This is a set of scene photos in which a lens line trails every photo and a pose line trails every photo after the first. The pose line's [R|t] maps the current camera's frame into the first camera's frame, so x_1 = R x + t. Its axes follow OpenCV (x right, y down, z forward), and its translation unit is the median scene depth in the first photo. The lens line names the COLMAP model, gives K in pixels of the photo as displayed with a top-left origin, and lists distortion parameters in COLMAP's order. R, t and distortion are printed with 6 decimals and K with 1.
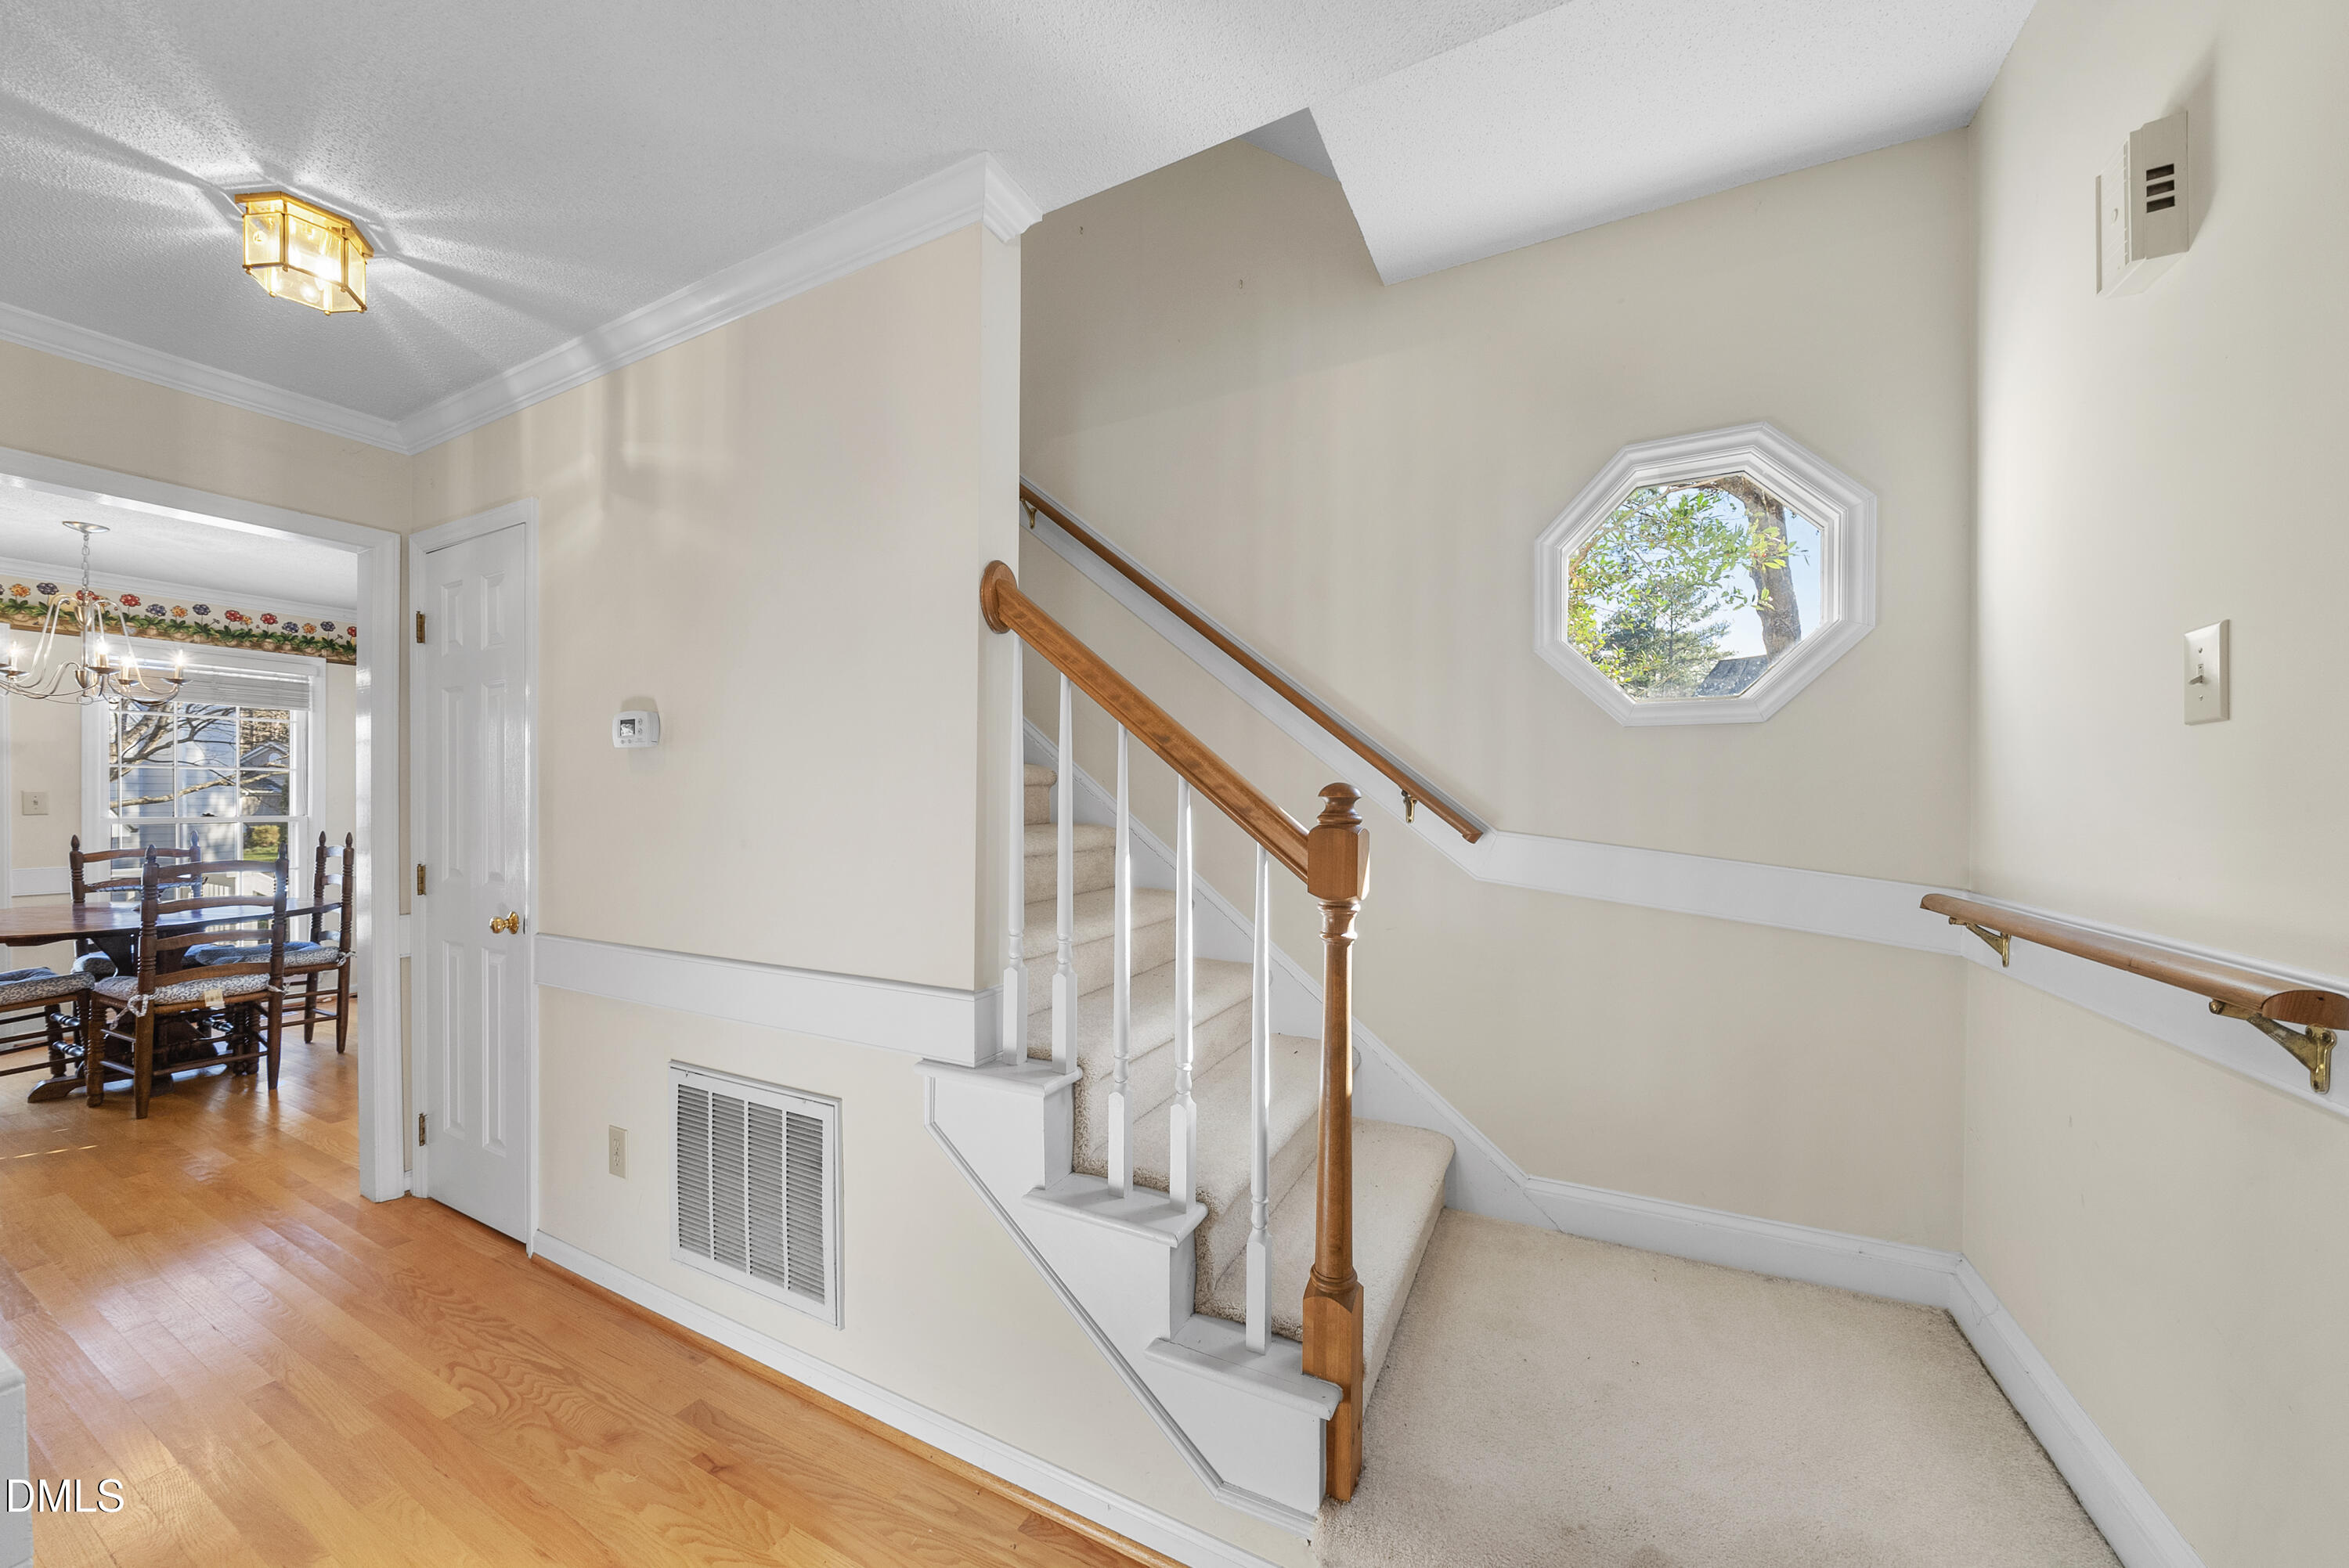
lens RADIAL K [[818.3, 0, 1165.9], [0, 818.3, 800.1], [0, 0, 1]] dist [-0.003100, 0.000791]
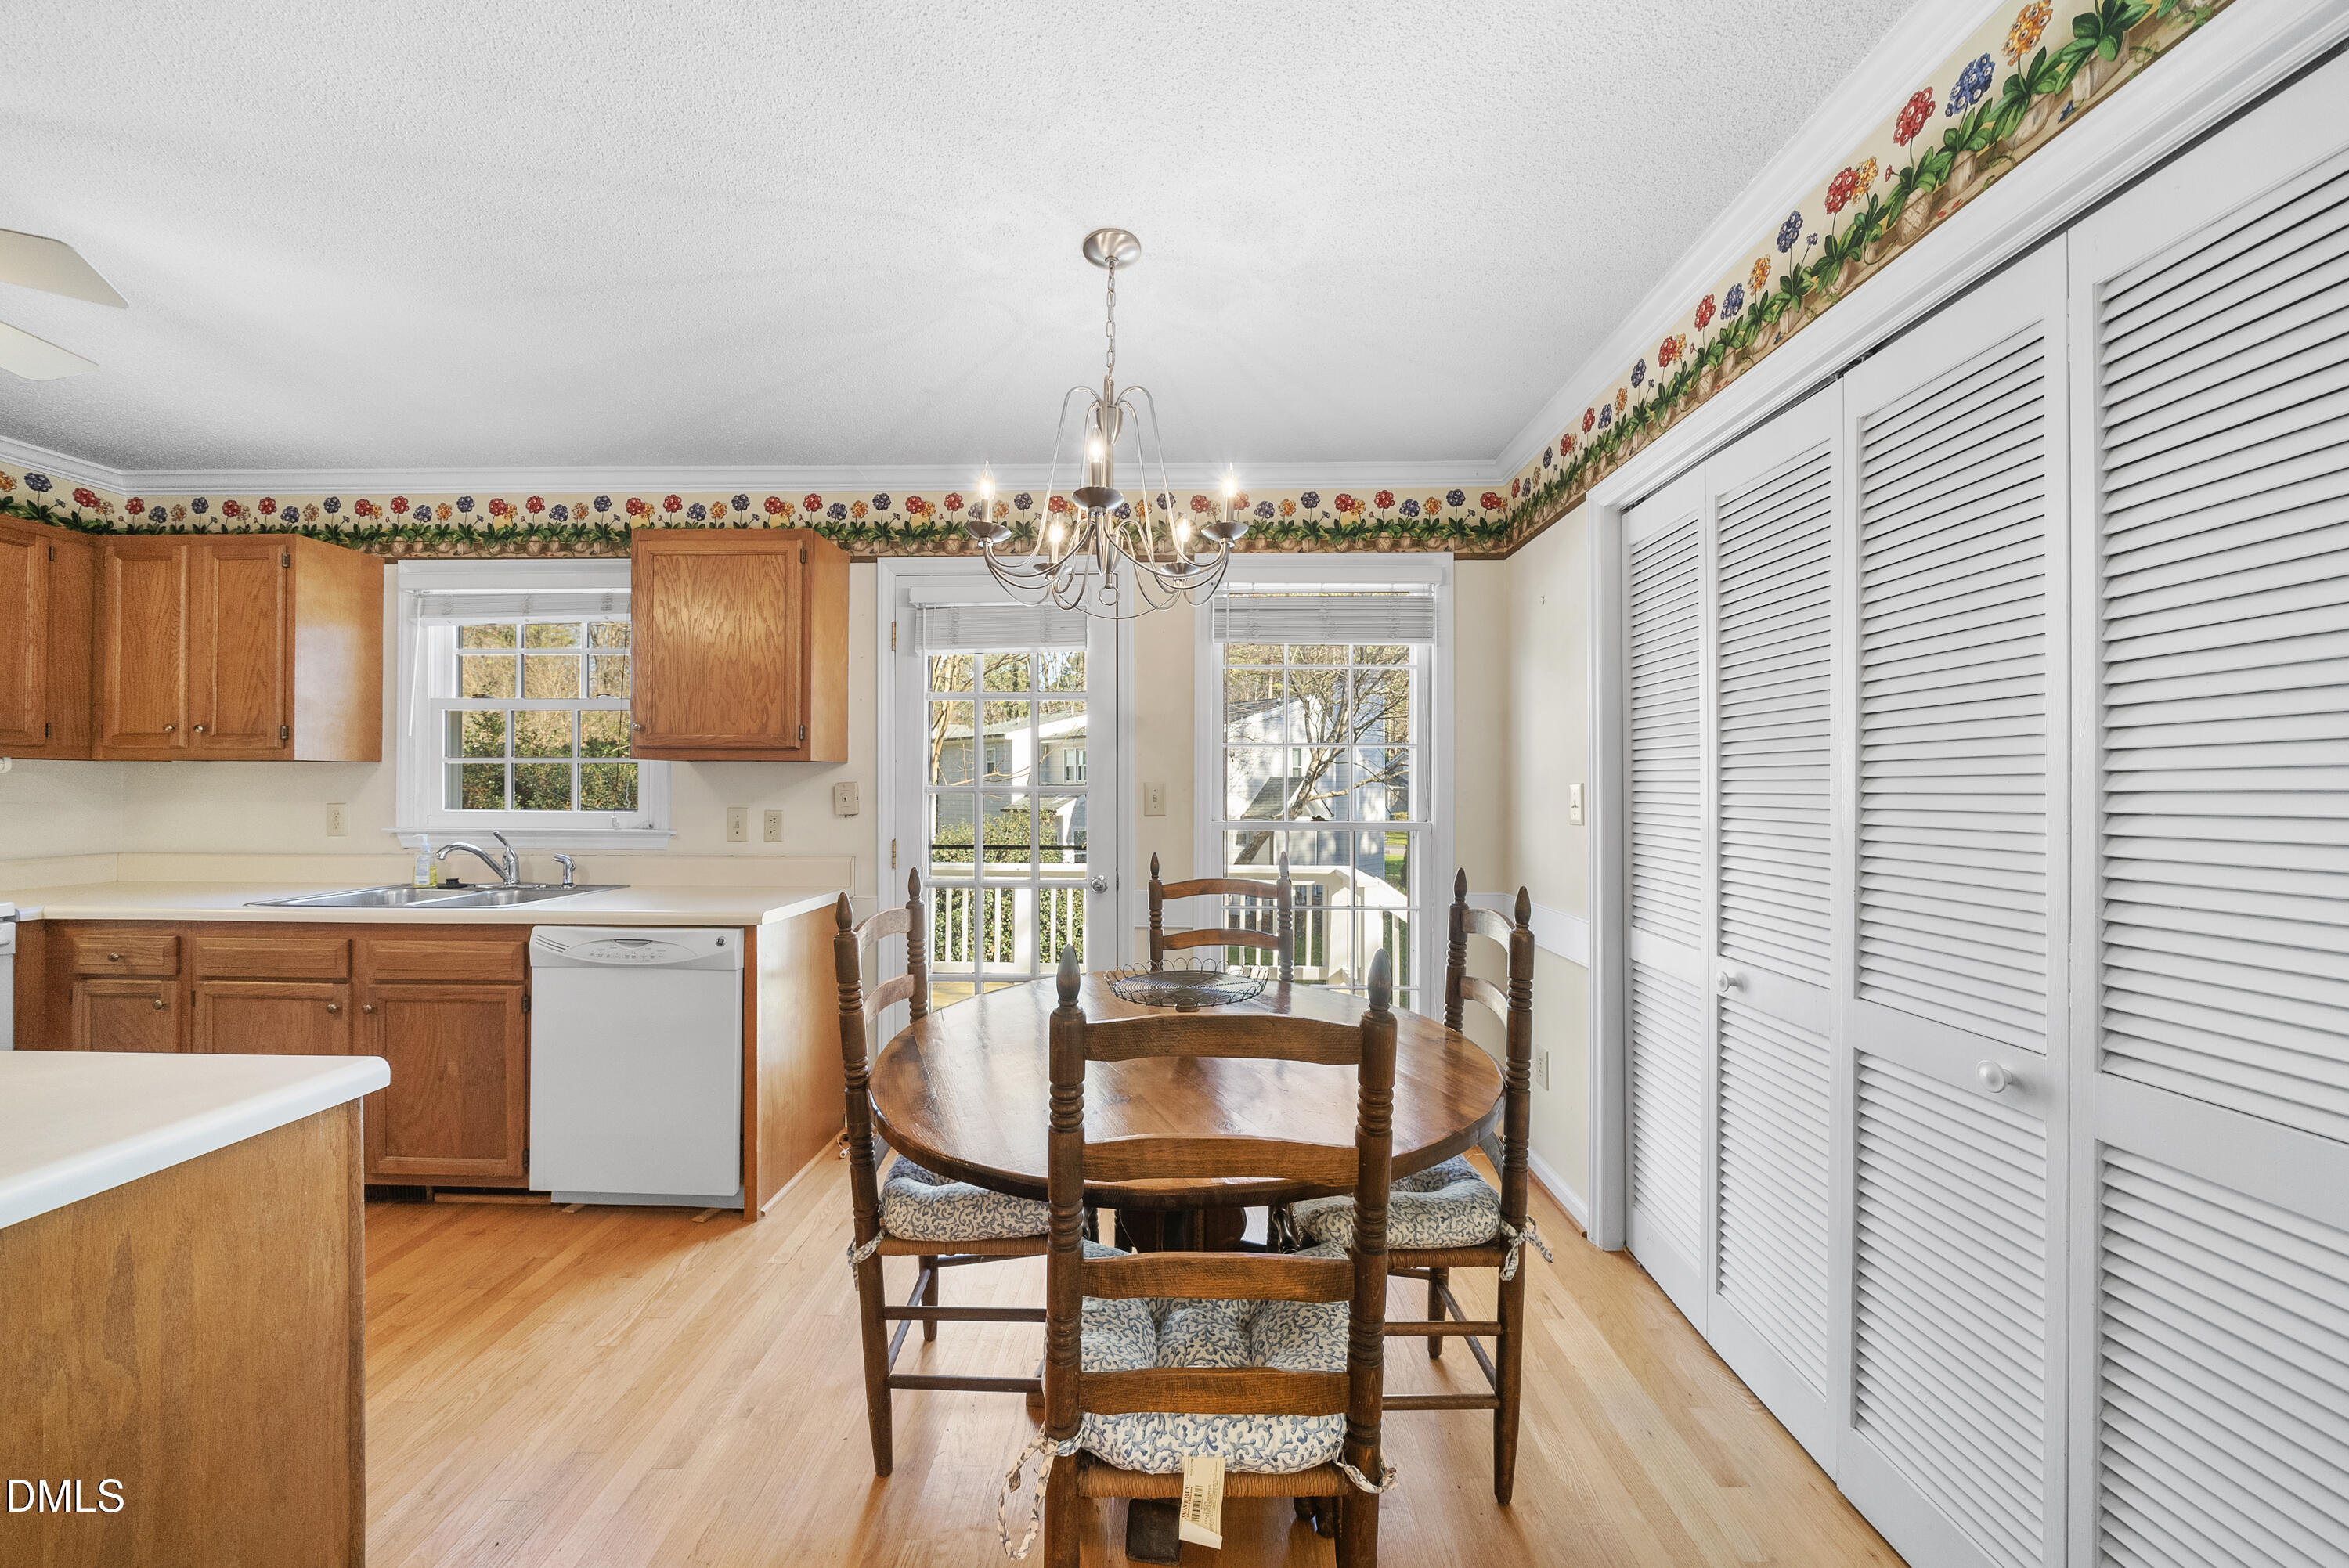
lens RADIAL K [[818.3, 0, 1157.2], [0, 818.3, 779.6], [0, 0, 1]] dist [-0.003100, 0.000791]
pose [[0.430597, -0.011700, -0.902468, -0.644611], [-0.006060, 0.999856, -0.015854, -0.001957], [0.902524, 0.012296, 0.430465, 0.606611]]
